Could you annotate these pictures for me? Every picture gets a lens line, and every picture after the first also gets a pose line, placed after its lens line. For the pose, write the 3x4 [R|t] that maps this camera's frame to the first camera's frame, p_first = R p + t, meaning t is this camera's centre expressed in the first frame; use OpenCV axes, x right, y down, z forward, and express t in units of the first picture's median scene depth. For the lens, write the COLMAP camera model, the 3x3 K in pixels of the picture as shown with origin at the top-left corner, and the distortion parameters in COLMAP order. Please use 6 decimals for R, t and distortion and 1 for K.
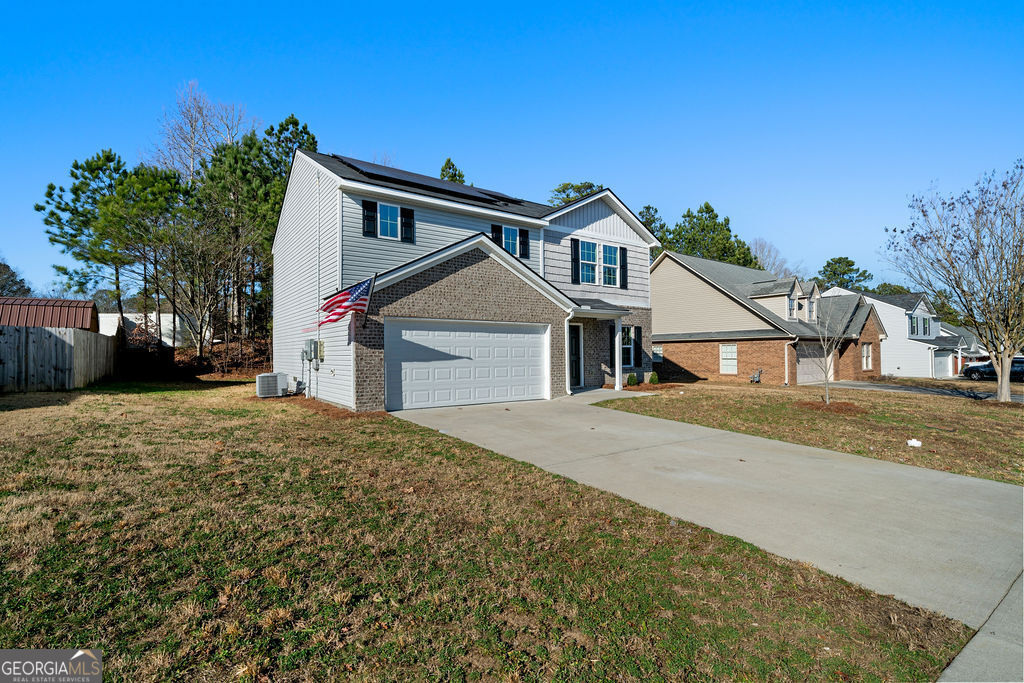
lens RADIAL K [[470.6, 0, 513.0], [0, 470.6, 346.0], [0, 0, 1]] dist [0.002963, 0.000111]
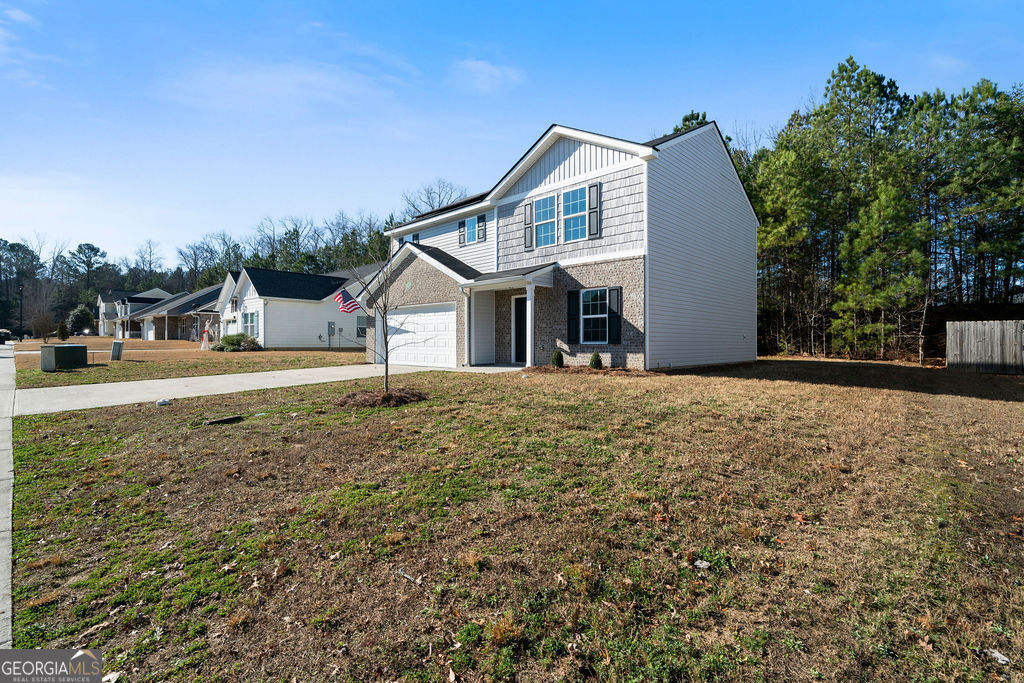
lens RADIAL K [[470.6, 0, 513.4], [0, 470.6, 343.4], [0, 0, 1]] dist [0.002963, 0.000111]
pose [[0.171652, 0.005588, -0.985142, 1.033312], [0.007529, 0.999947, 0.006984, 0.040617], [0.985129, -0.008615, 0.171601, 0.813422]]
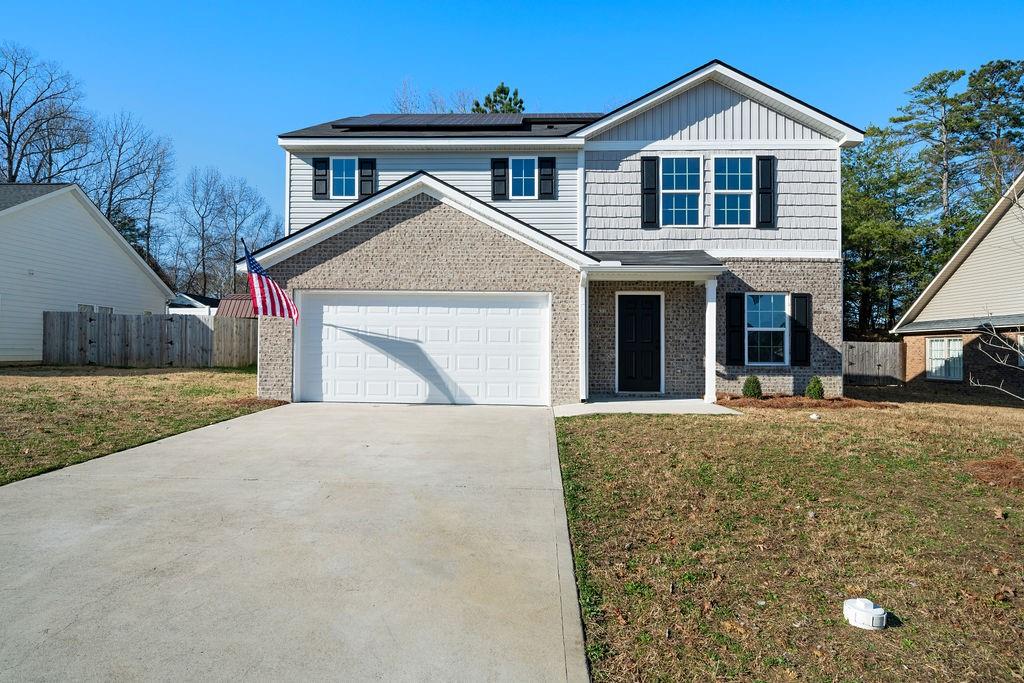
lens RADIAL K [[564.5, 0, 509.9], [0, 564.5, 341.6], [0, 0, 1]] dist [0.000579, 0.000826]
pose [[0.792602, 0.006200, -0.609708, 0.444716], [-0.006391, 0.999978, 0.001861, 0.017934], [0.609706, 0.002421, 0.792624, 0.292177]]
